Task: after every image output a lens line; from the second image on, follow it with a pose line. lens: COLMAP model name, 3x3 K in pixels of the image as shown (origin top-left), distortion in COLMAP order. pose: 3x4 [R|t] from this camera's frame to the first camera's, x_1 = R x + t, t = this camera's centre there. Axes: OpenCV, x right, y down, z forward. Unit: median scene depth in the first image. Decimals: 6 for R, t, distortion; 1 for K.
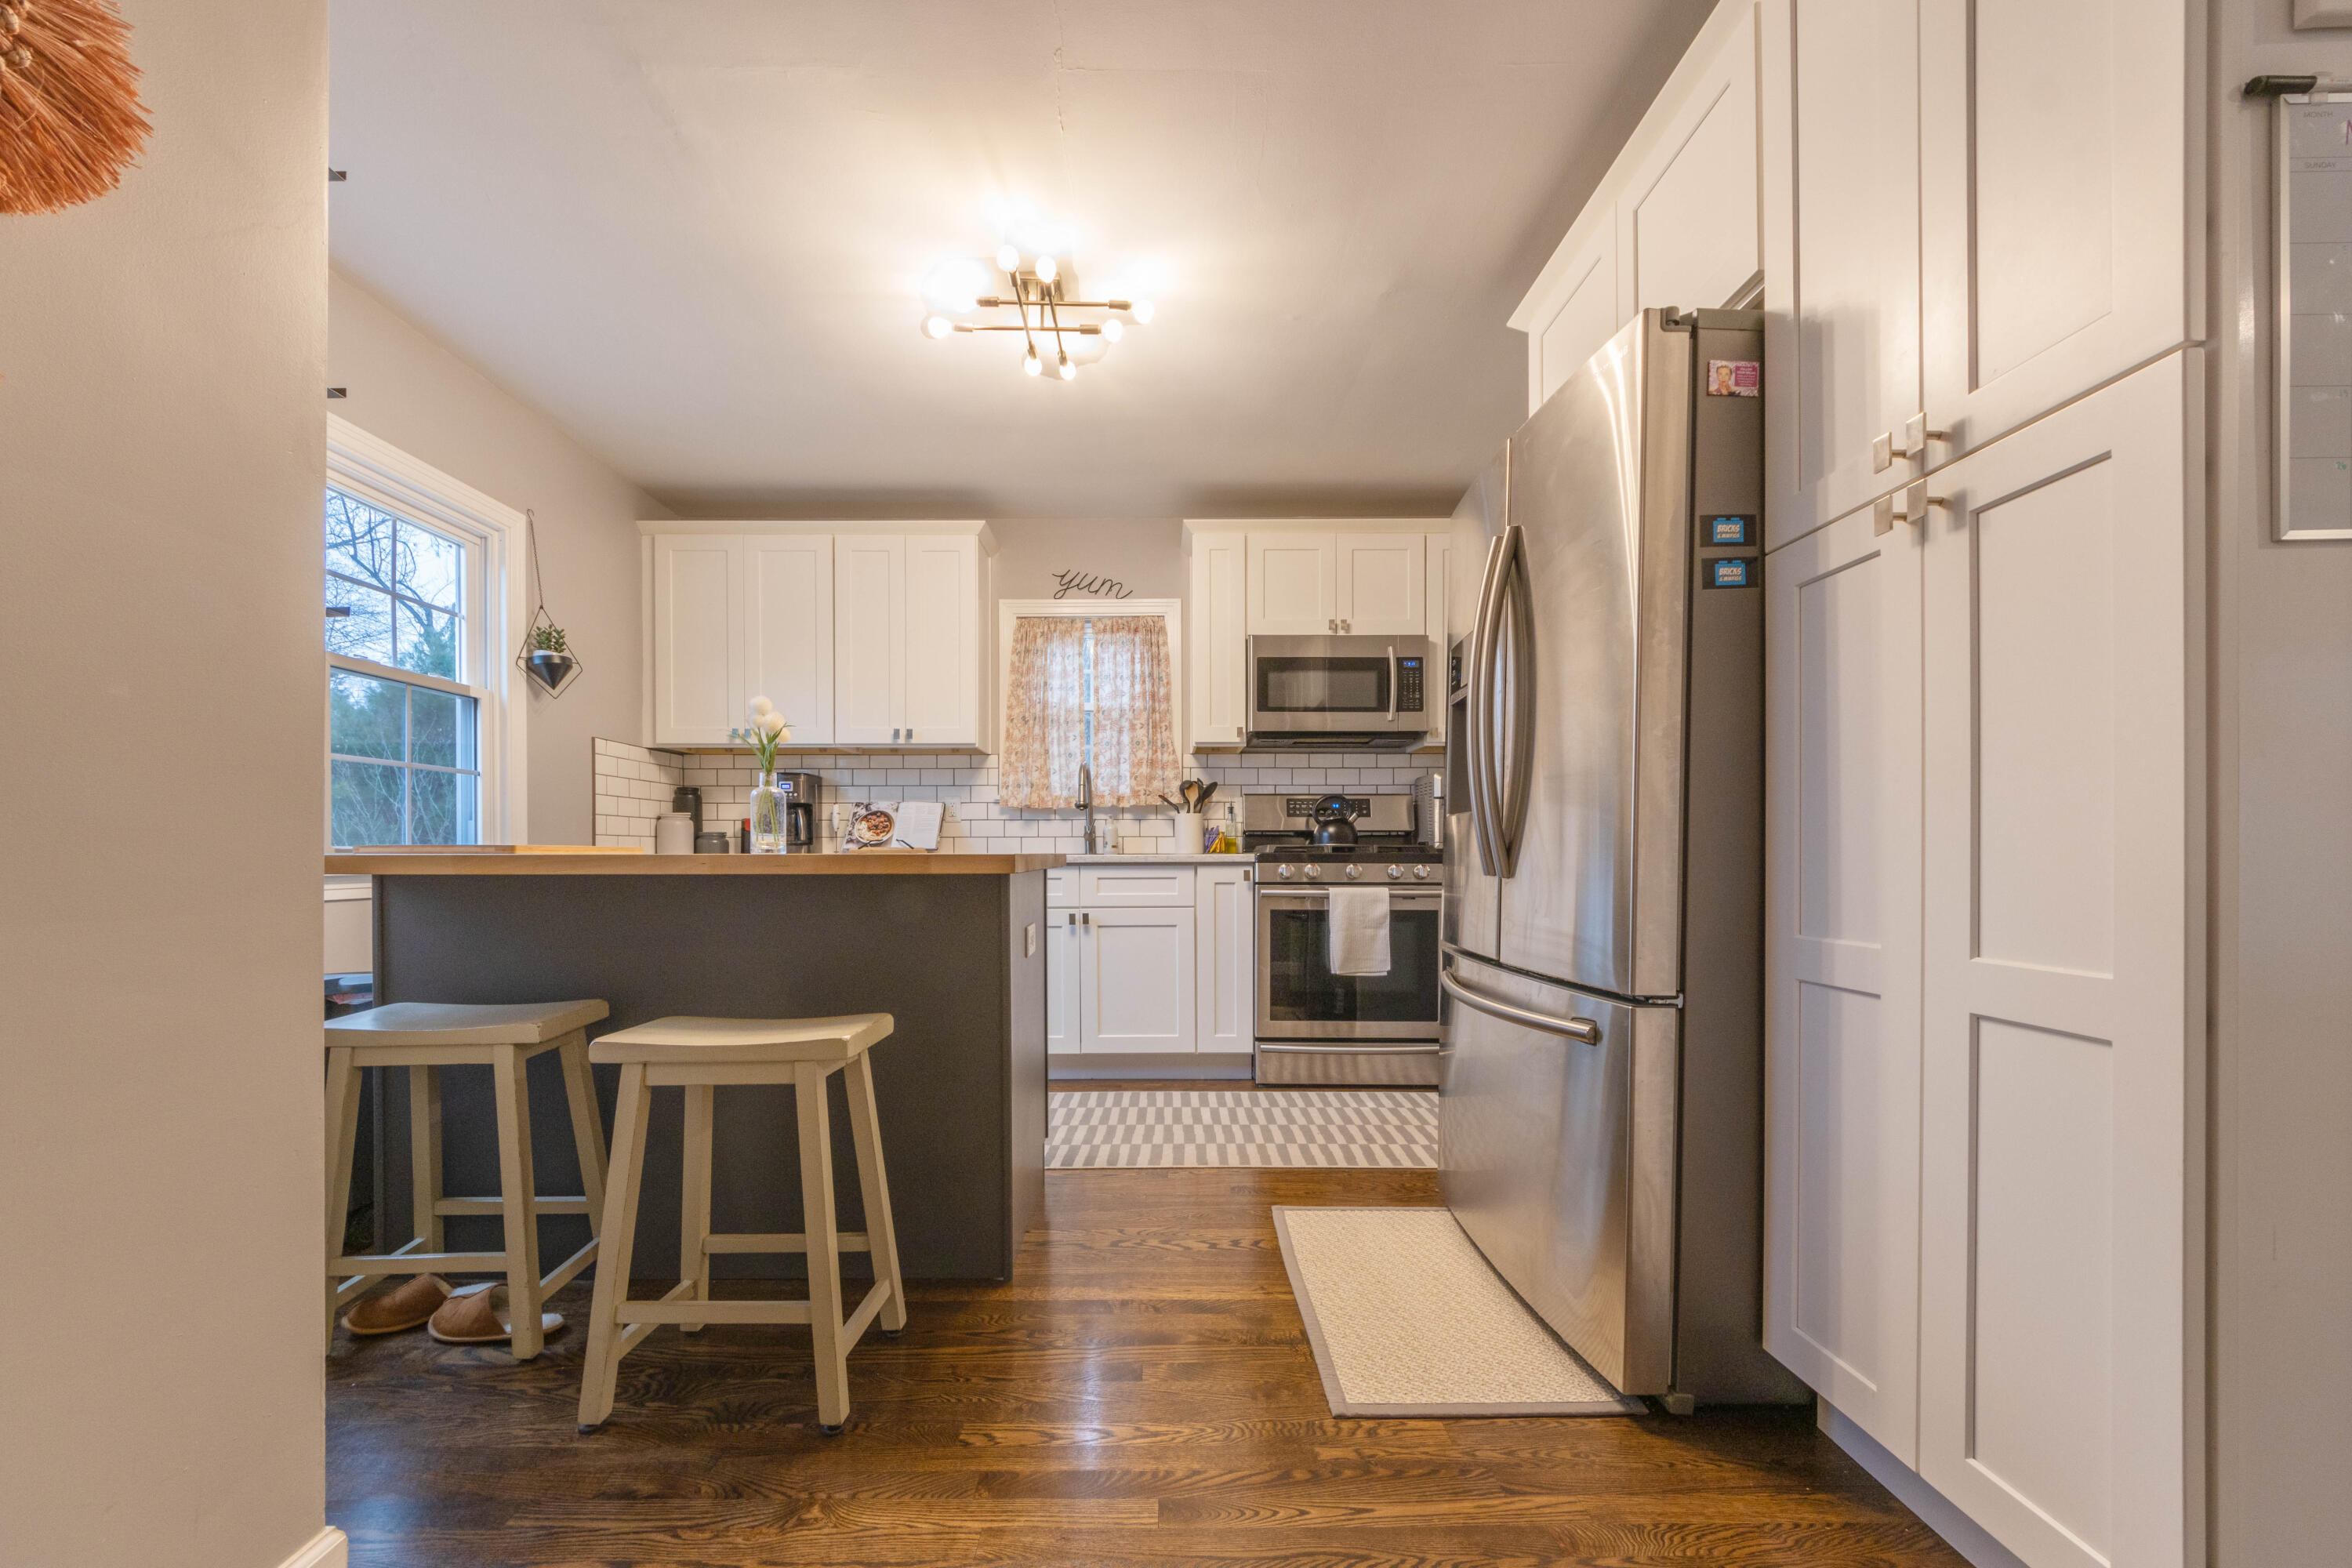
lens RADIAL K [[850.8, 0, 1176.0], [0, 850.8, 784.0], [0, 0, 1]] dist [0.000688, -0.006269]
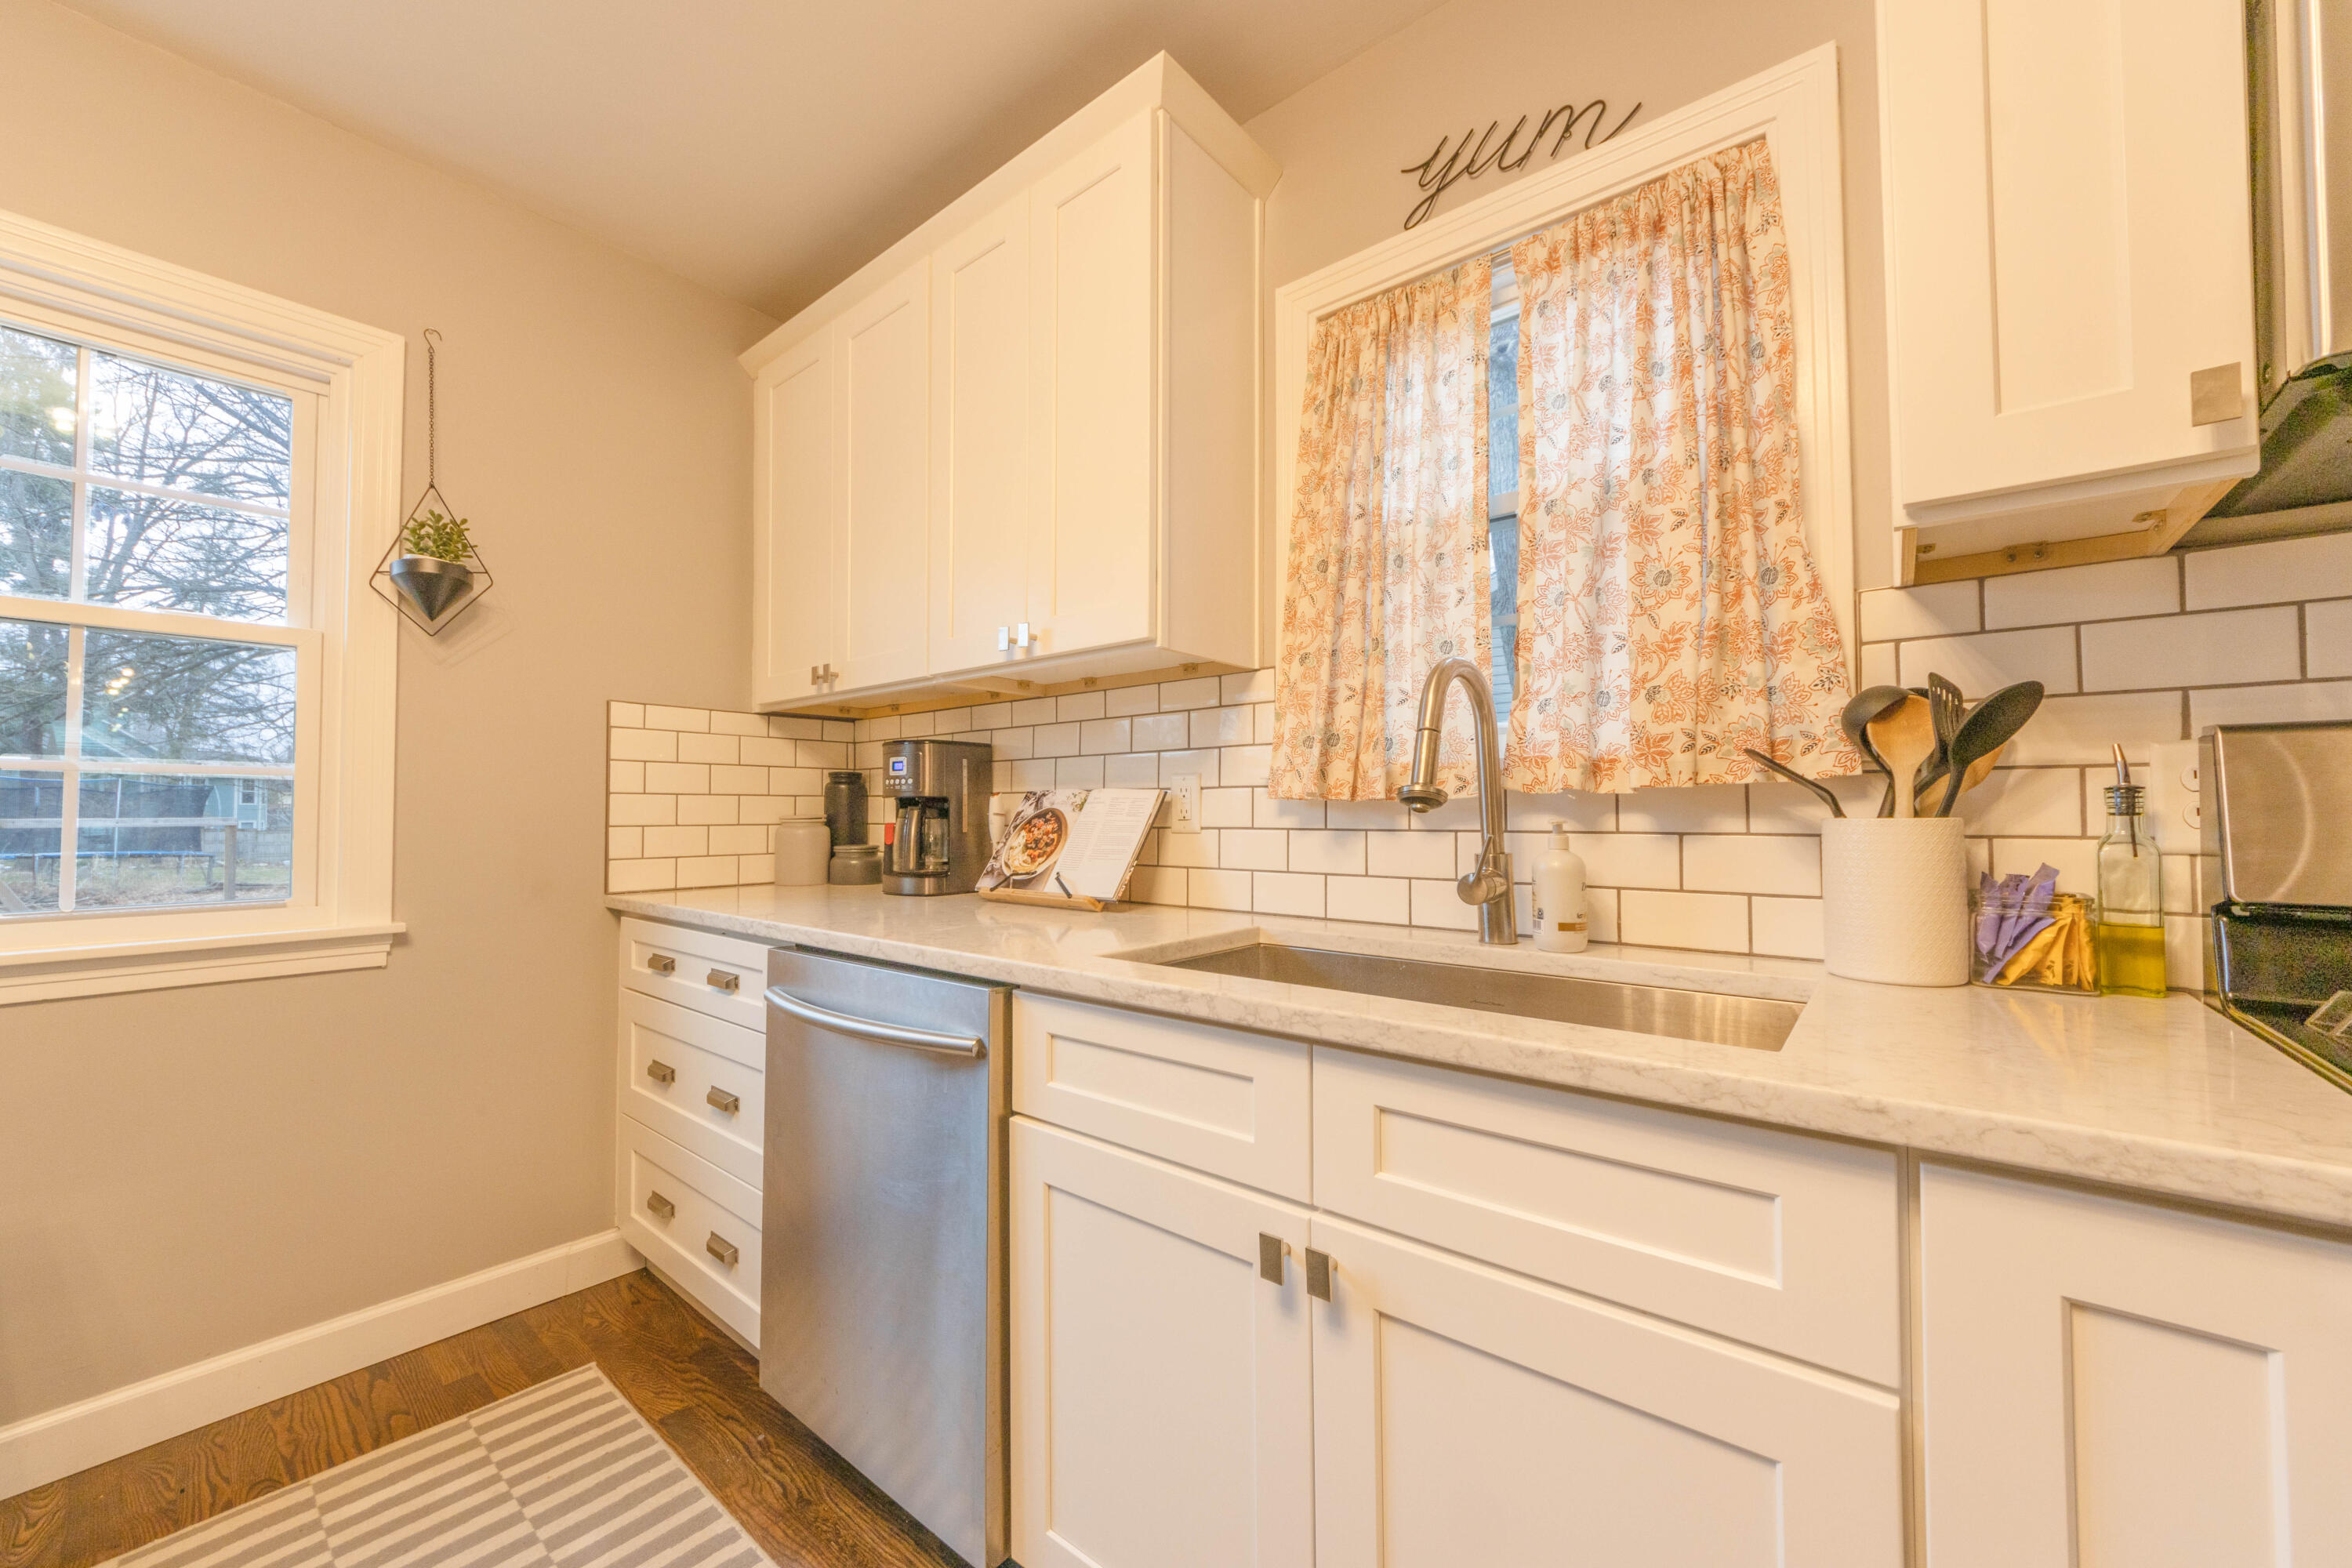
lens RADIAL K [[850.8, 0, 1176.0], [0, 850.8, 784.0], [0, 0, 1]] dist [0.000688, -0.006269]
pose [[0.749810, -0.019023, -0.661380, 0.022939], [0.050523, 0.998314, 0.028563, 0.006987], [0.659722, -0.054832, 0.749507, 0.665432]]
